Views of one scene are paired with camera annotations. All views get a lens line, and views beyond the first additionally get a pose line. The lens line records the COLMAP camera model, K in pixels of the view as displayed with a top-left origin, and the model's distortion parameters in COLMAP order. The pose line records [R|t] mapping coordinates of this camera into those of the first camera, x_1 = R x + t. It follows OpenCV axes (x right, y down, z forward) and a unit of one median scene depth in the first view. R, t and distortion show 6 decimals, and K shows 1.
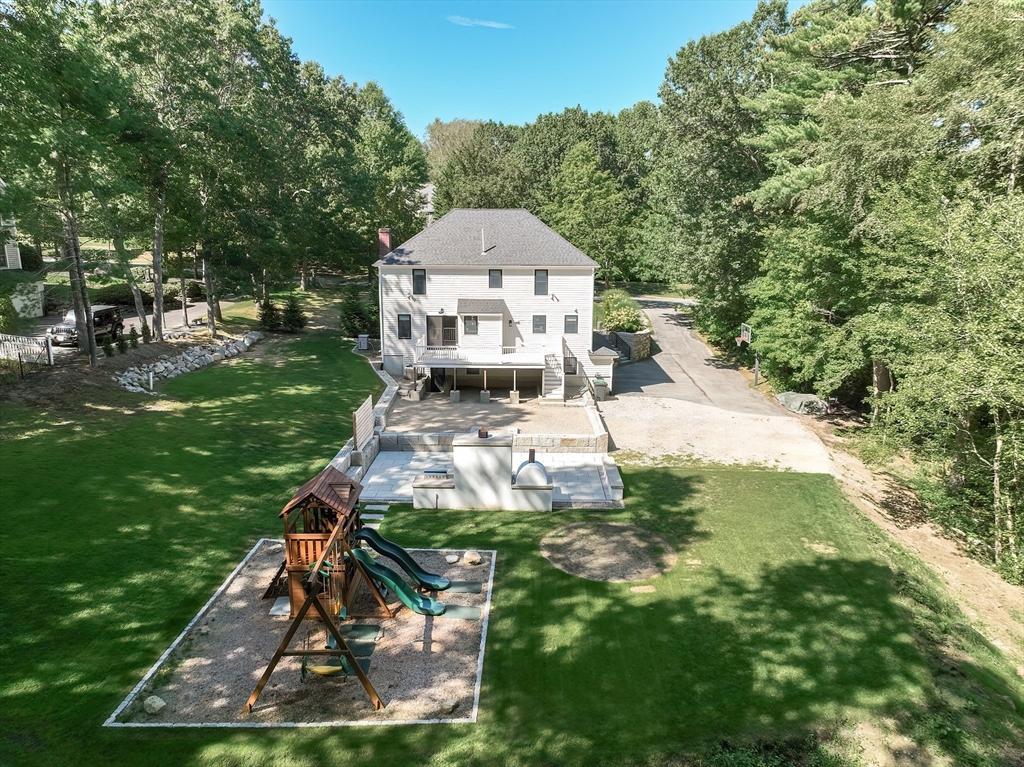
lens RADIAL K [[719.6, 0, 512.0], [0, 719.6, 383.5], [0, 0, 1]] dist [0.008048, 0.009269]
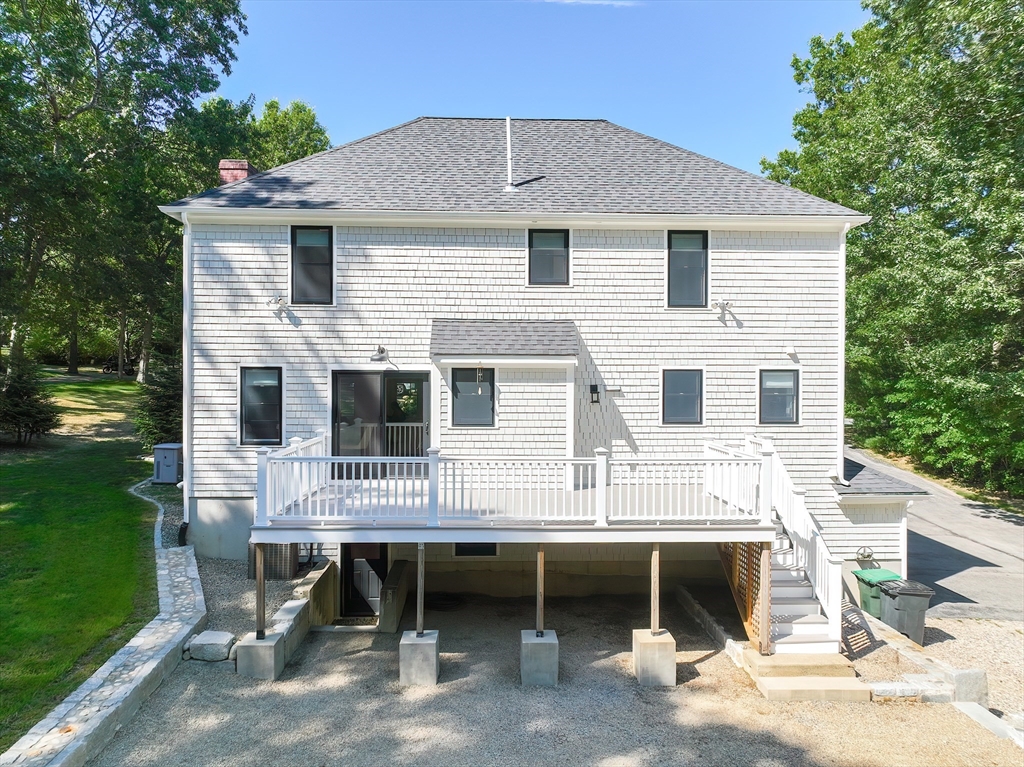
lens RADIAL K [[719.6, 0, 512.0], [0, 719.6, 383.5], [0, 0, 1]] dist [0.008048, 0.009269]
pose [[0.998250, 0.002568, 0.059083, -0.058742], [0.009371, 0.979564, -0.200914, -0.023830], [-0.058391, 0.201116, 0.977826, 0.689731]]
